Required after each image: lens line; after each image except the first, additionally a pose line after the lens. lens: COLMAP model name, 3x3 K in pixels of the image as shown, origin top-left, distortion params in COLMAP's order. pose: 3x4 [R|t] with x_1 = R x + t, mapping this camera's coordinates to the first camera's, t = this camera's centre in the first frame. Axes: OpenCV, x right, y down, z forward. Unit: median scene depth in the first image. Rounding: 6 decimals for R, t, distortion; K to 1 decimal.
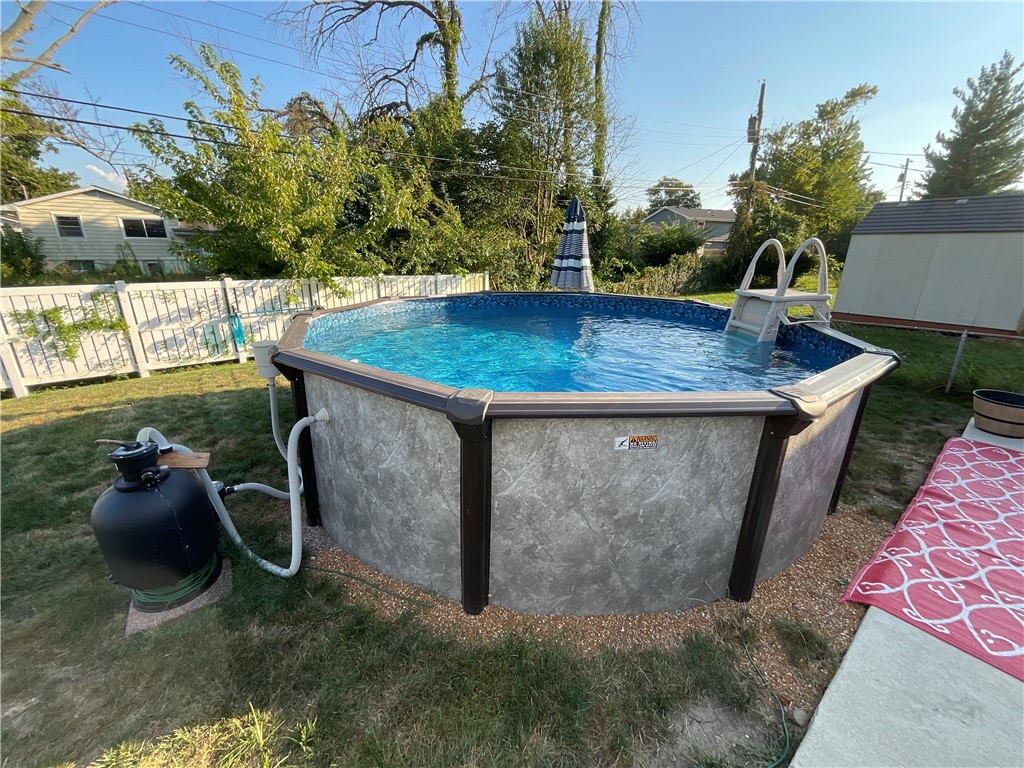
lens RADIAL K [[412.7, 0, 515.7], [0, 412.7, 384.3], [0, 0, 1]] dist [0.004543, -0.001086]
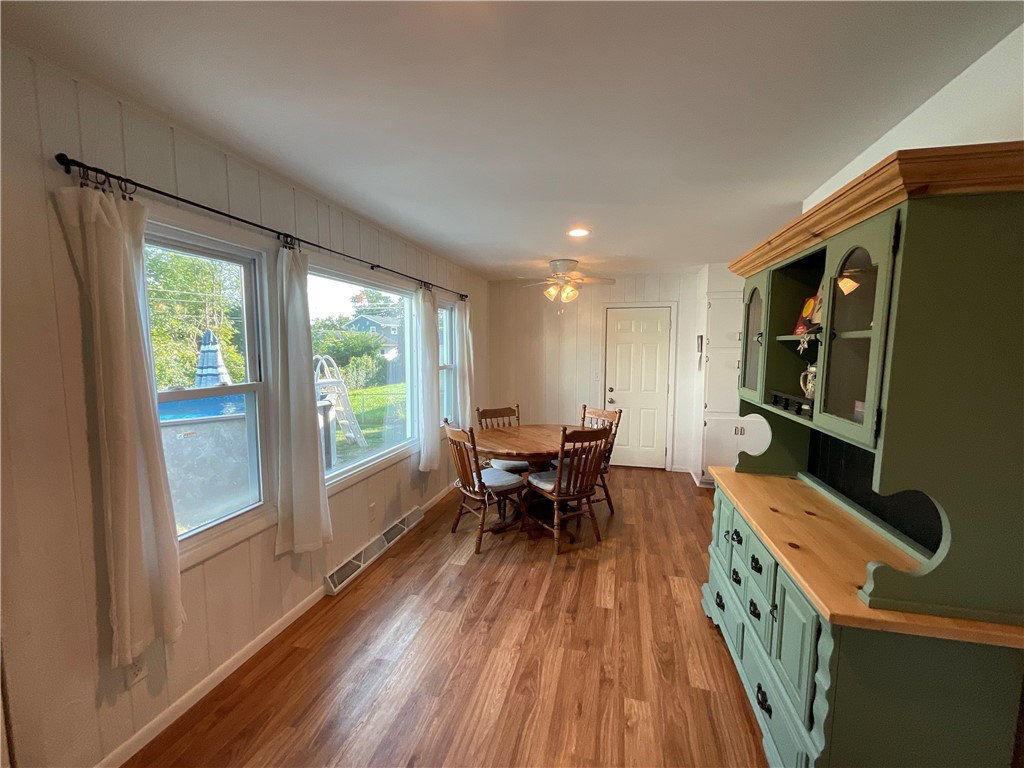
lens RADIAL K [[412.7, 0, 506.8], [0, 412.7, 383.6], [0, 0, 1]] dist [0.004543, -0.001086]
pose [[0.810924, -0.070656, 0.580871, 0.132450], [0.202765, 0.965111, -0.165675, 0.210365], [-0.548898, 0.252130, 0.796957, -0.753716]]
